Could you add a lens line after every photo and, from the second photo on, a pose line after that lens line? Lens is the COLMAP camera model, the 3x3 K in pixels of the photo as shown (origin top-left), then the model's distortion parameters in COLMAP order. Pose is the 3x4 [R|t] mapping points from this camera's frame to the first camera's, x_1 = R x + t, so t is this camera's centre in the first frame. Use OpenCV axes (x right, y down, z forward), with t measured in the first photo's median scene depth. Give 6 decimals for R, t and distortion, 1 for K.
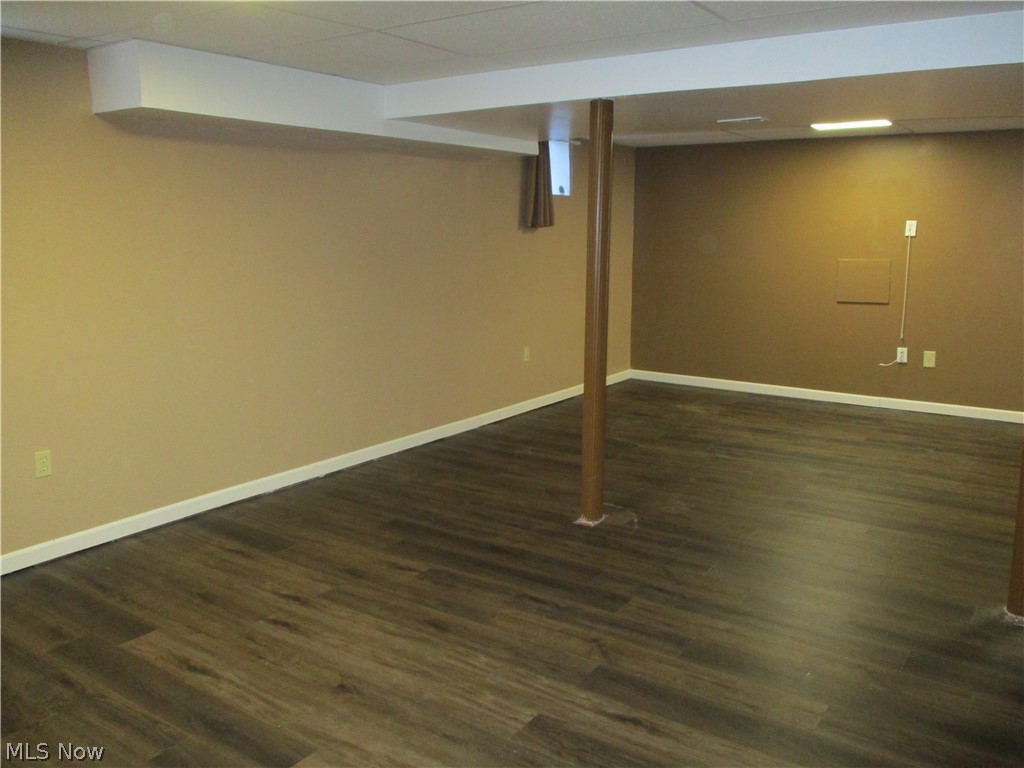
lens RADIAL K [[855.9, 0, 518.0], [0, 855.9, 375.4], [0, 0, 1]] dist [-0.011077, 0.004422]
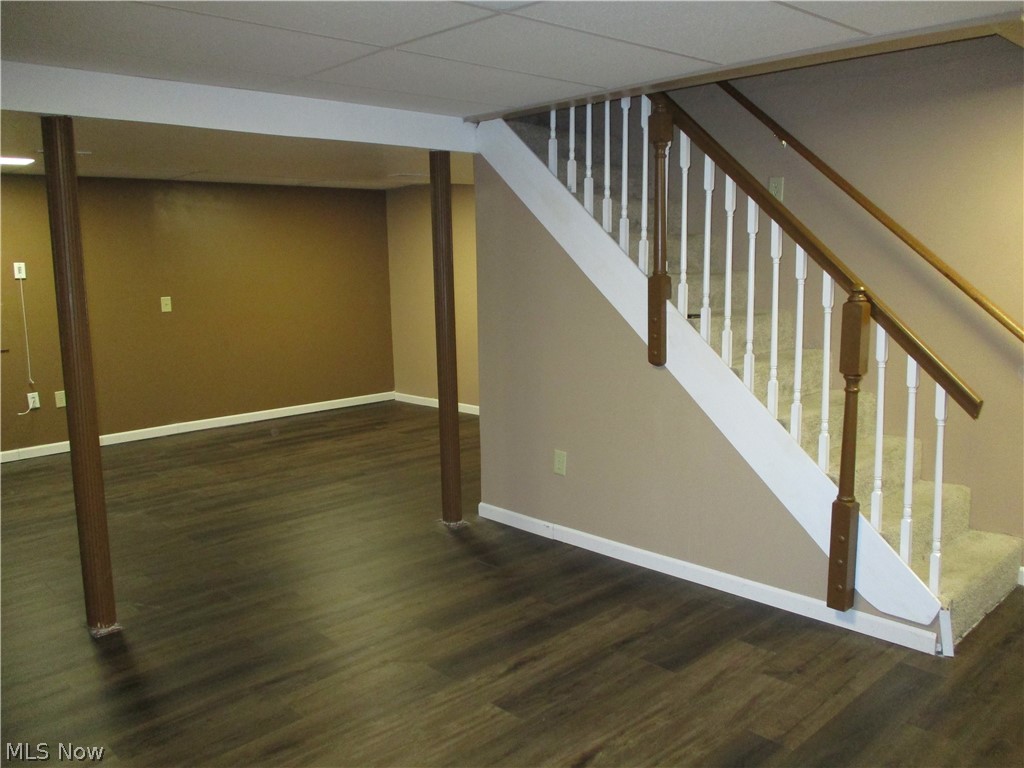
lens RADIAL K [[855.9, 0, 518.0], [0, 855.9, 375.4], [0, 0, 1]] dist [-0.011077, 0.004422]
pose [[0.197288, -0.143352, 0.969808, -0.734480], [0.192263, 0.975698, 0.105110, -0.092705], [-0.961308, 0.165722, 0.220055, 0.496886]]
